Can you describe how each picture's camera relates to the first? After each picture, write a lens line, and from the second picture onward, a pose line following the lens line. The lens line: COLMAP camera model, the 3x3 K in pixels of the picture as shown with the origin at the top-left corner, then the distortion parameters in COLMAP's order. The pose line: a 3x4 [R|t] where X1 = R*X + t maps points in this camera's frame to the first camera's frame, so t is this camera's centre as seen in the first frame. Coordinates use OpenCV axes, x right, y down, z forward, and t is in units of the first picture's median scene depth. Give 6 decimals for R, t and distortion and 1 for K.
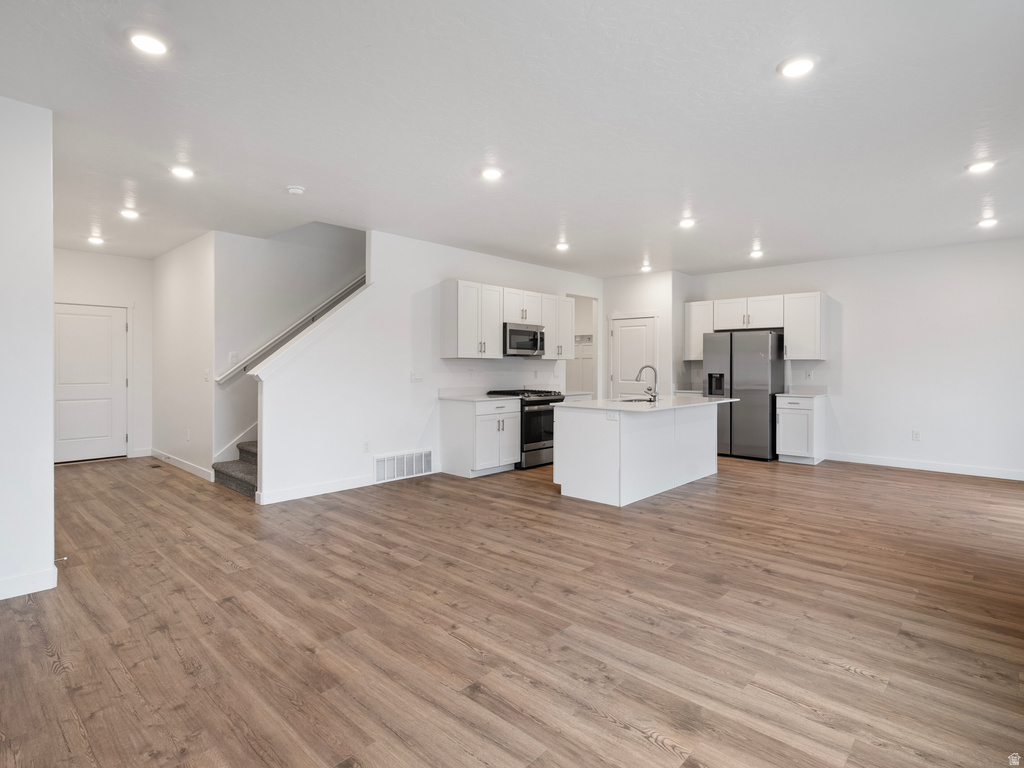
lens RADIAL K [[534.7, 0, 514.0], [0, 534.7, 366.4], [0, 0, 1]] dist [0.001013, 0.001555]
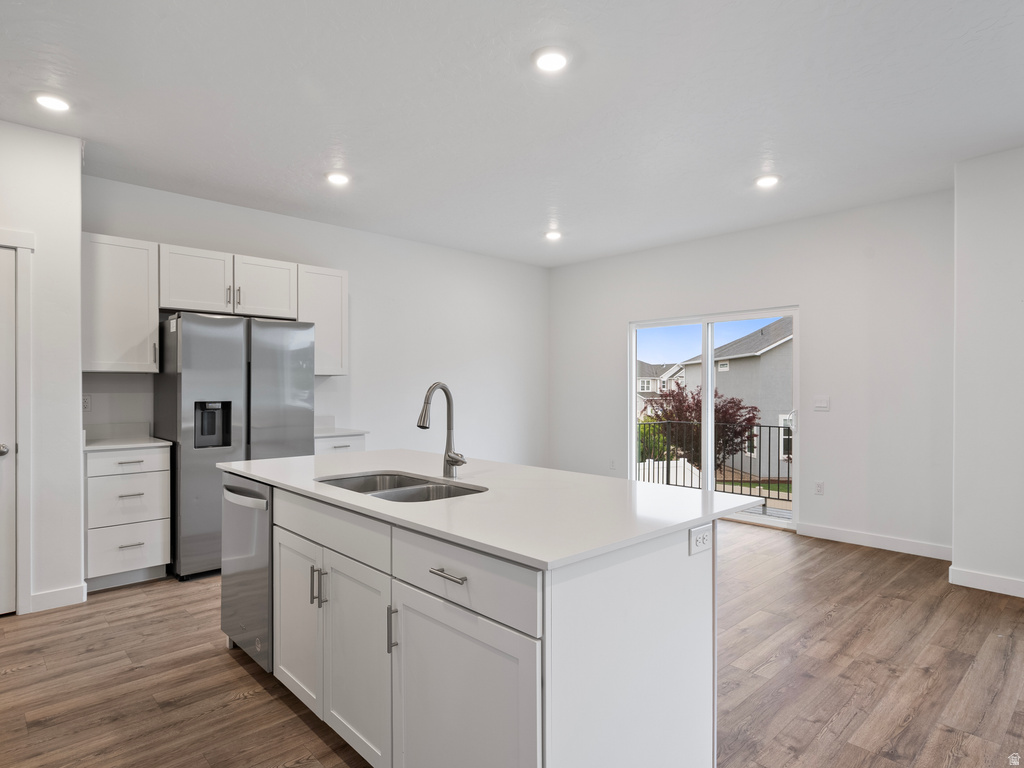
lens RADIAL K [[581.6, 0, 508.9], [0, 581.6, 395.0], [0, 0, 1]] dist [0.000446, 0.001351]
pose [[0.073679, -0.014522, 0.997176, -0.227068], [-0.000422, 0.999893, 0.014593, -0.000334], [-0.997282, -0.001496, 0.073665, 1.411367]]
